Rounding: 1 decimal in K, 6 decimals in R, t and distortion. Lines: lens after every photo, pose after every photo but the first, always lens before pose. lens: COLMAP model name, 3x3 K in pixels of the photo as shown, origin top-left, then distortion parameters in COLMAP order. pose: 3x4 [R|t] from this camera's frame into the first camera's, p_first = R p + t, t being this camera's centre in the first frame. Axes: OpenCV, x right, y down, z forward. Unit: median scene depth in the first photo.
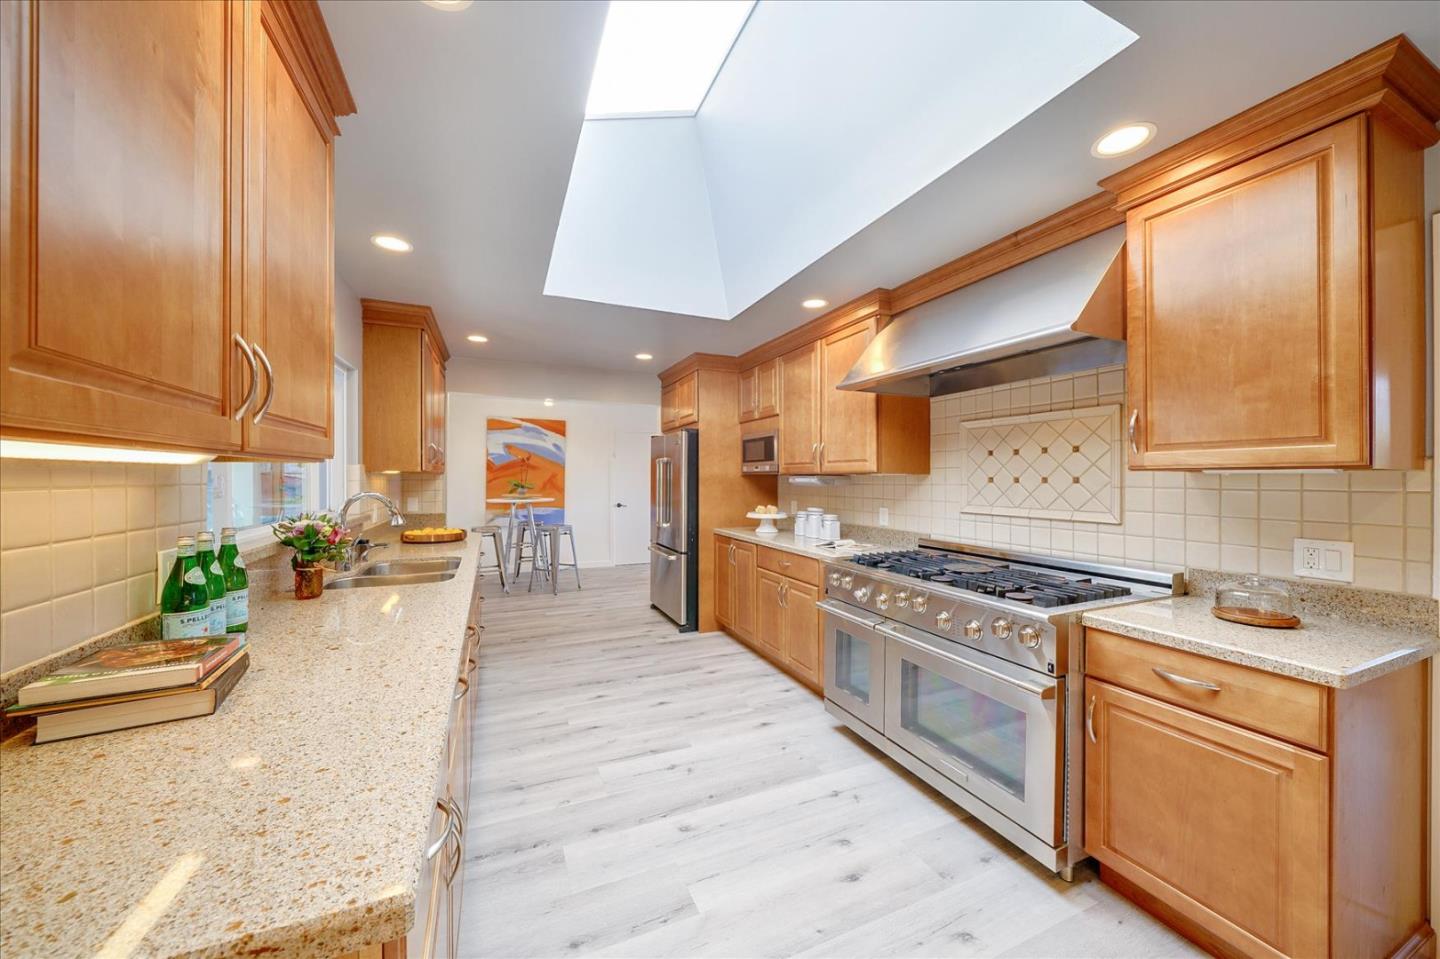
lens RADIAL K [[499.1, 0, 740.7], [0, 499.1, 479.5], [0, 0, 1]] dist [-0.010609, -0.000053]
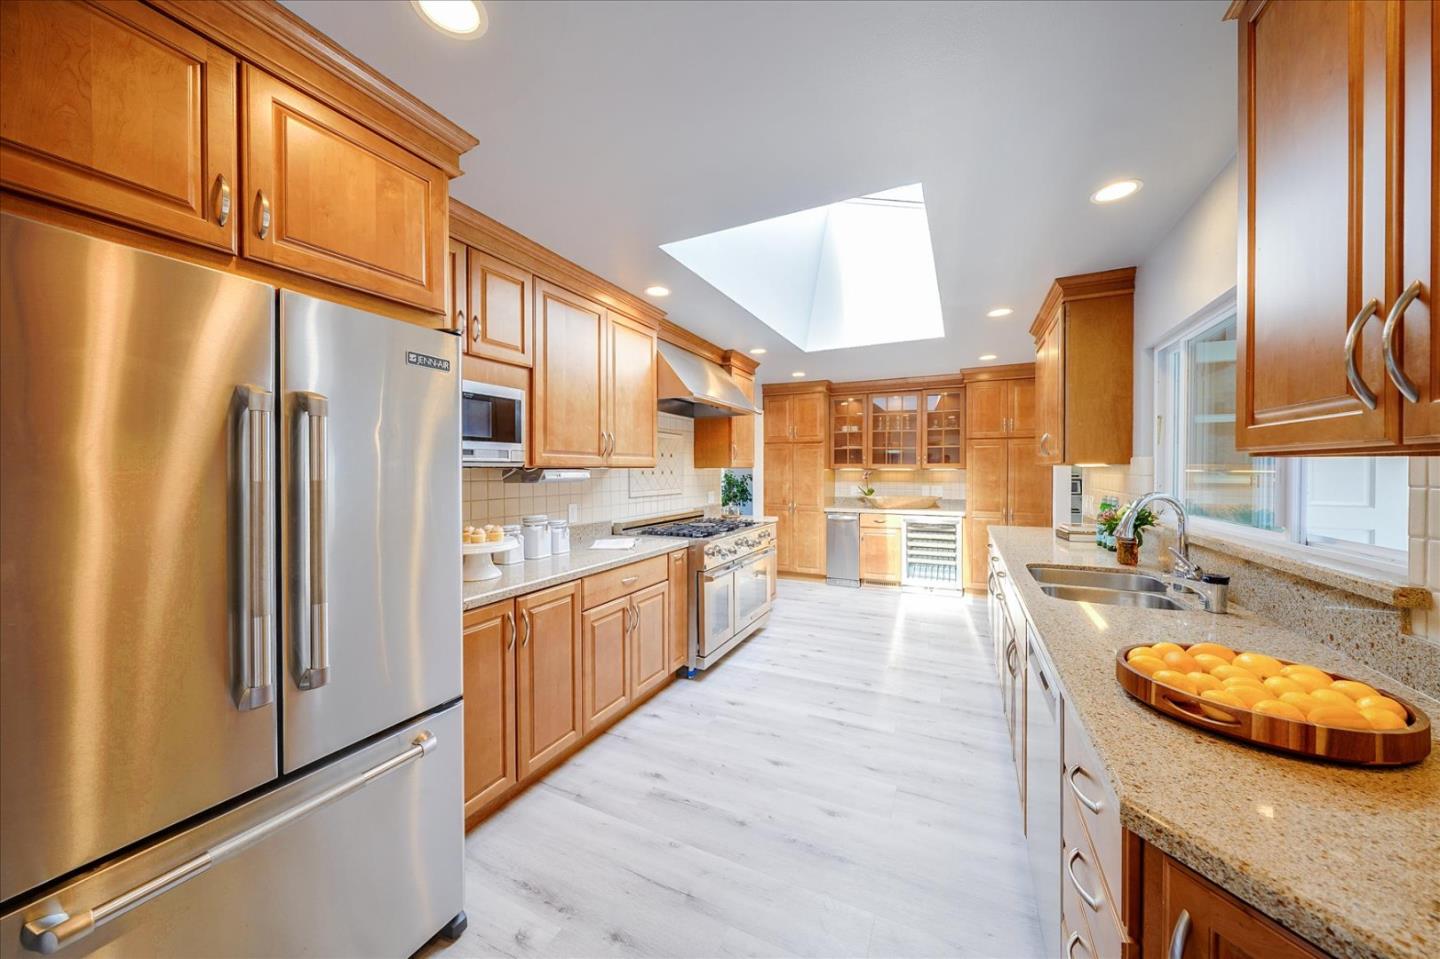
lens RADIAL K [[499.1, 0, 740.7], [0, 499.1, 479.5], [0, 0, 1]] dist [-0.010609, -0.000053]
pose [[-0.644787, -0.011783, 0.764272, -0.848821], [0.003729, 0.999821, 0.018561, -0.005692], [-0.764353, 0.014818, -0.644627, 1.838920]]
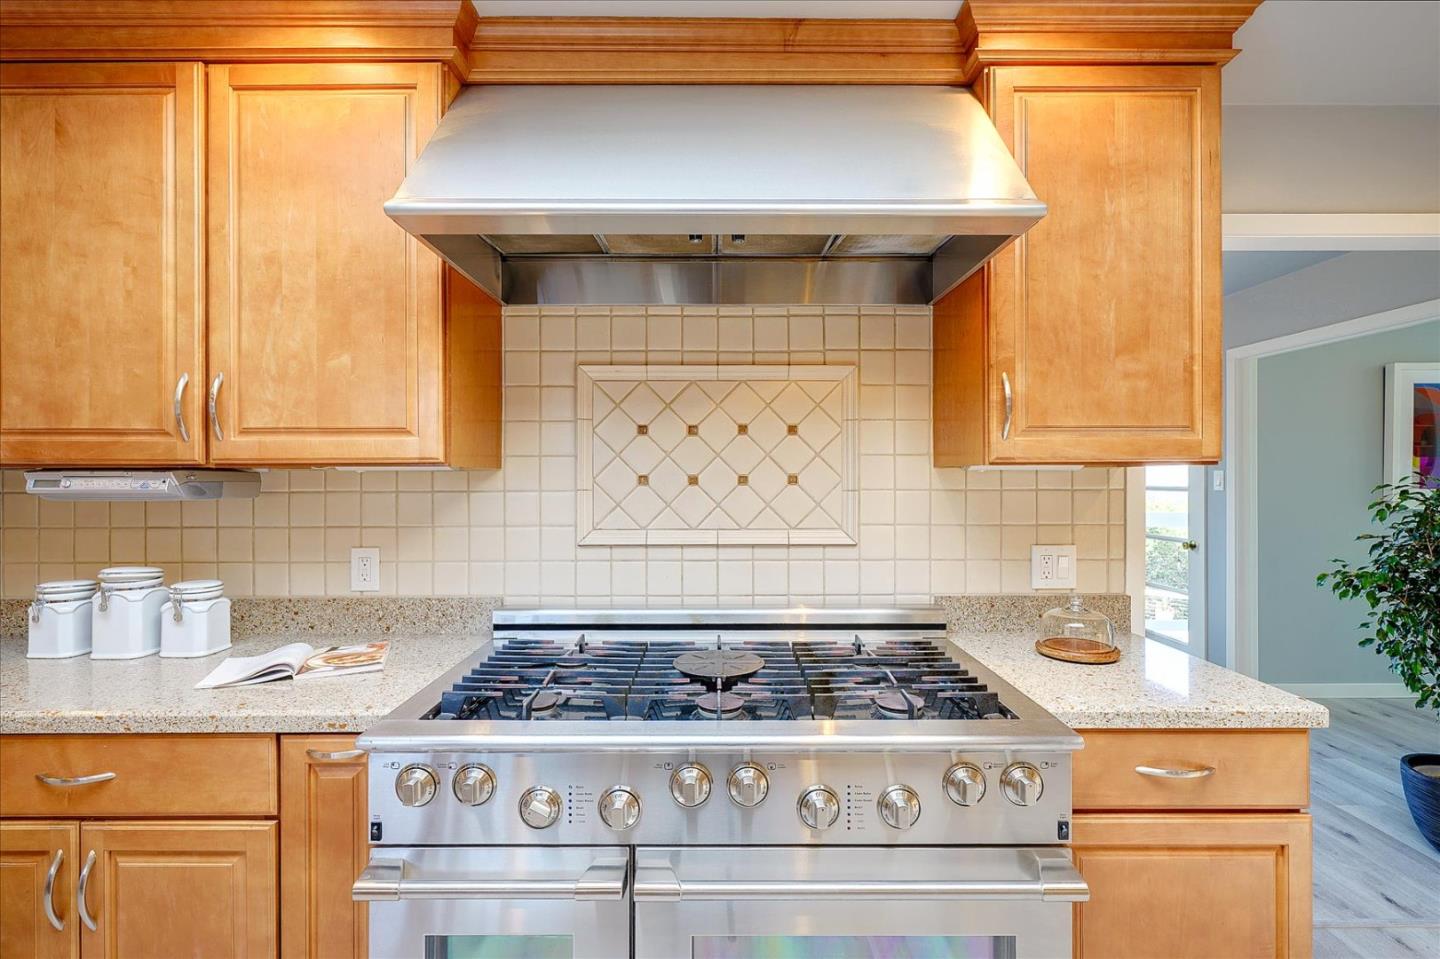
lens RADIAL K [[692.0, 0, 720.0], [0, 692.0, 479.5], [0, 0, 1]] dist [-0.003216, 0.000087]
pose [[0.446567, -0.007525, 0.894718, -0.136547], [0.004949, 0.999970, 0.005940, -0.004255], [-0.894736, 0.001775, 0.446591, 0.652258]]
